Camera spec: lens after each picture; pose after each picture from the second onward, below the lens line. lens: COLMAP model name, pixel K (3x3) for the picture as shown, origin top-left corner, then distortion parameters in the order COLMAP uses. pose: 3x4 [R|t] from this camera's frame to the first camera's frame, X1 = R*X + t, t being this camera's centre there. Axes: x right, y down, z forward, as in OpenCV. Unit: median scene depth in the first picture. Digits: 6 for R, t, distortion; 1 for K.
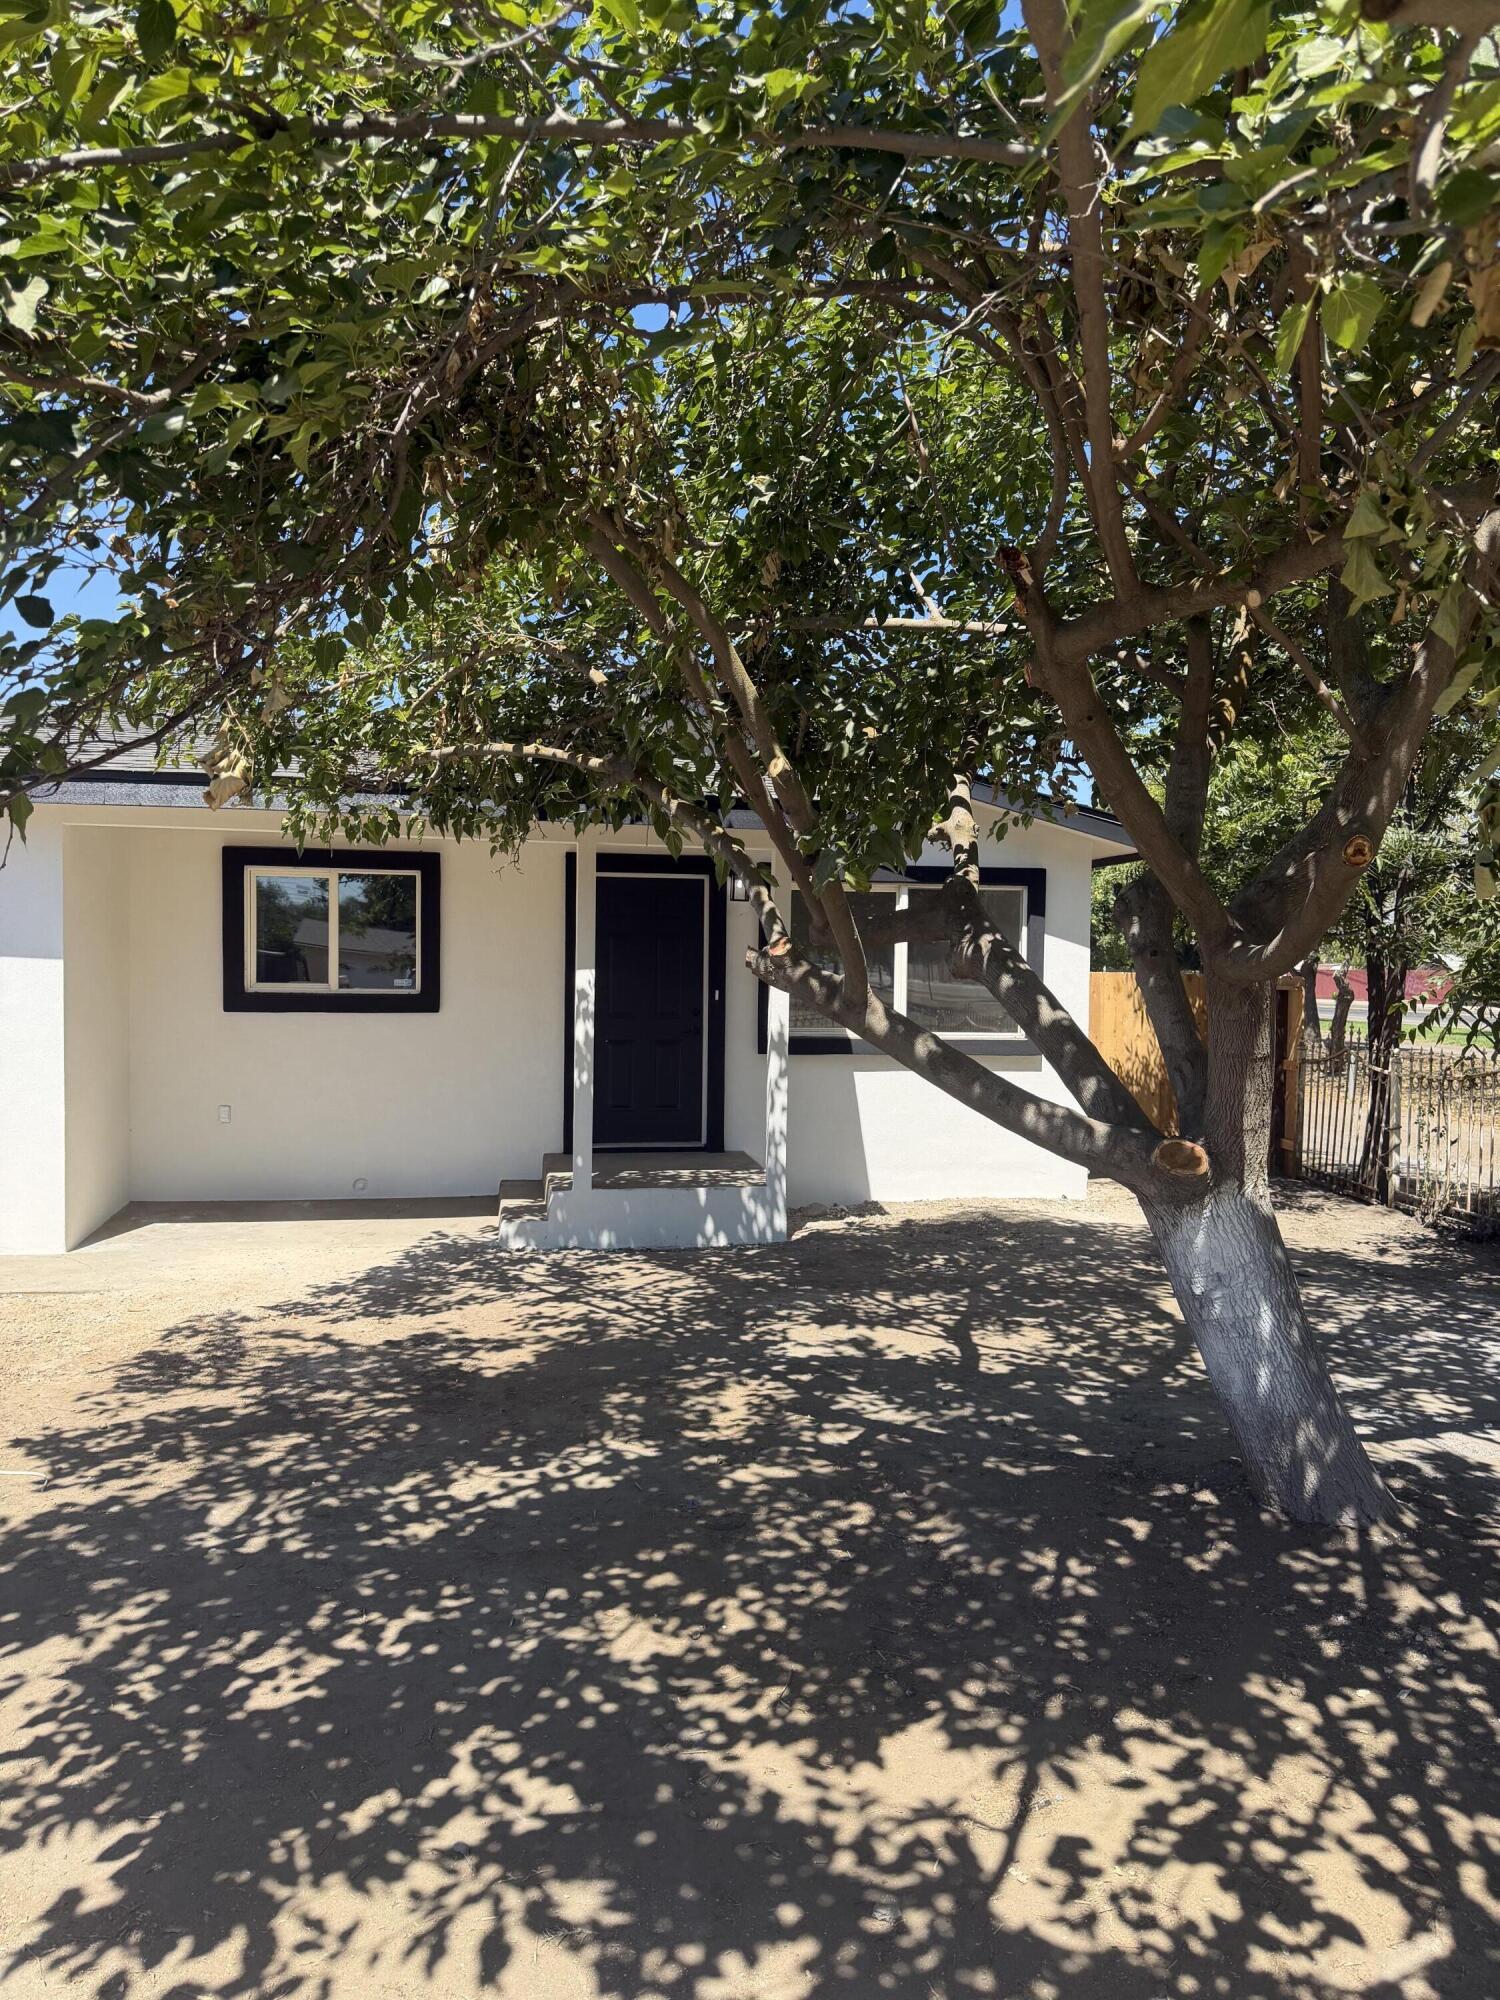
lens RADIAL K [[1406.9, 0, 750.2], [0, 1406.9, 1003.3], [0, 0, 1]] dist [0.025004, -0.039292]
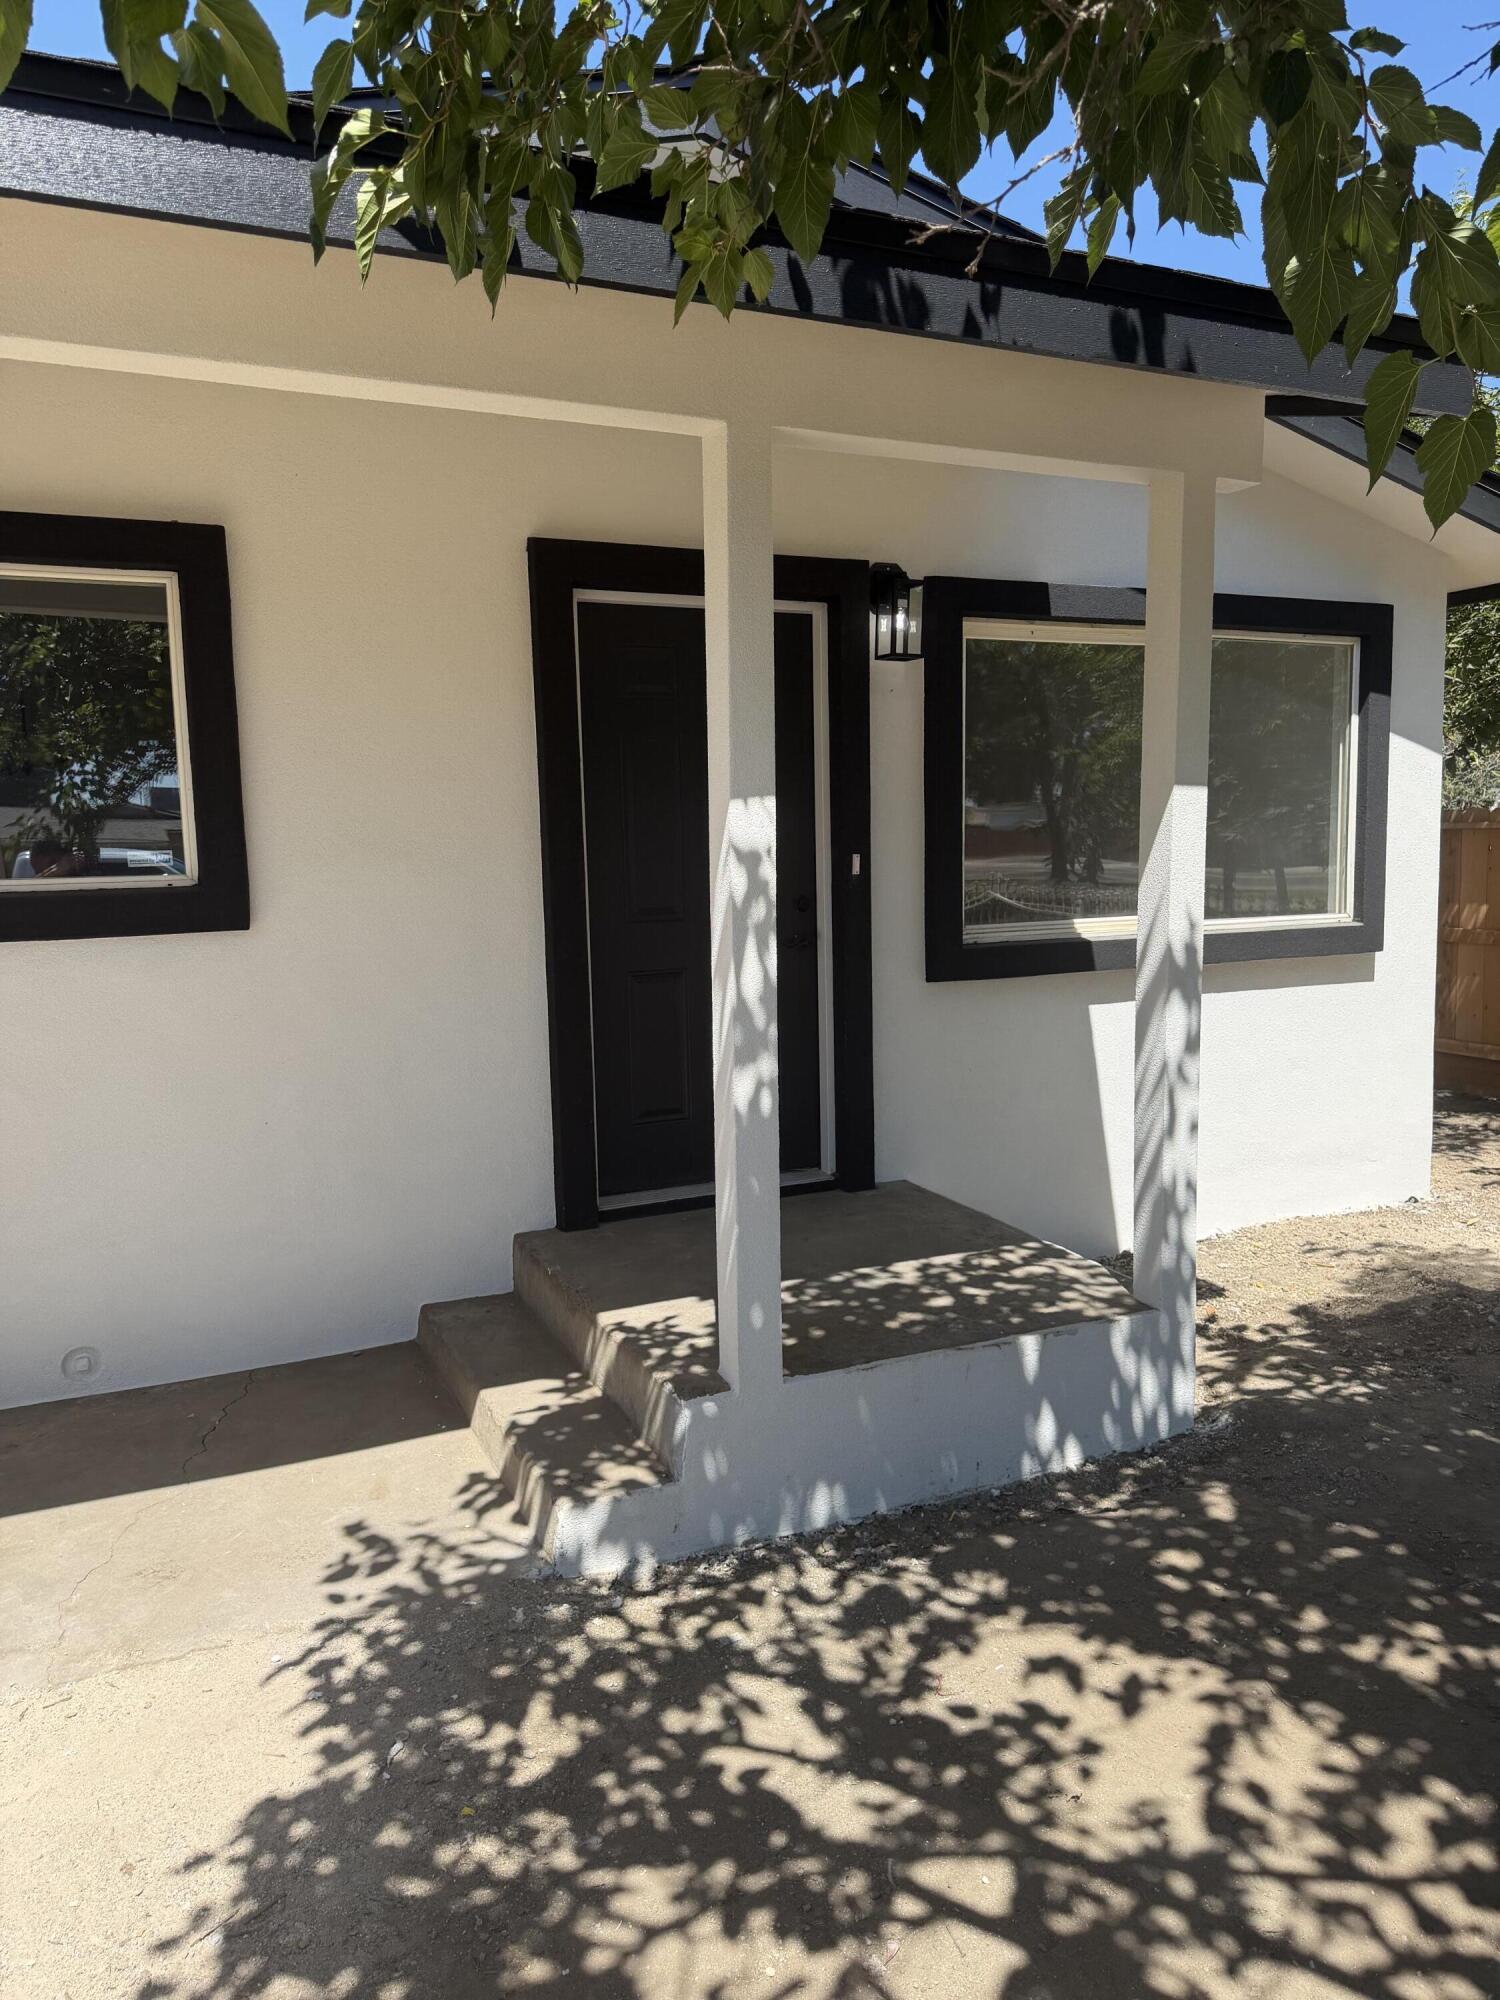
lens RADIAL K [[1406.9, 0, 709.0], [0, 1406.9, 1011.2], [0, 0, 1]] dist [0.025004, -0.039292]
pose [[0.969776, -0.060259, 0.236438, -0.201562], [0.036891, 0.994096, 0.102045, -0.007046], [-0.241191, -0.090238, 0.966273, 0.602862]]
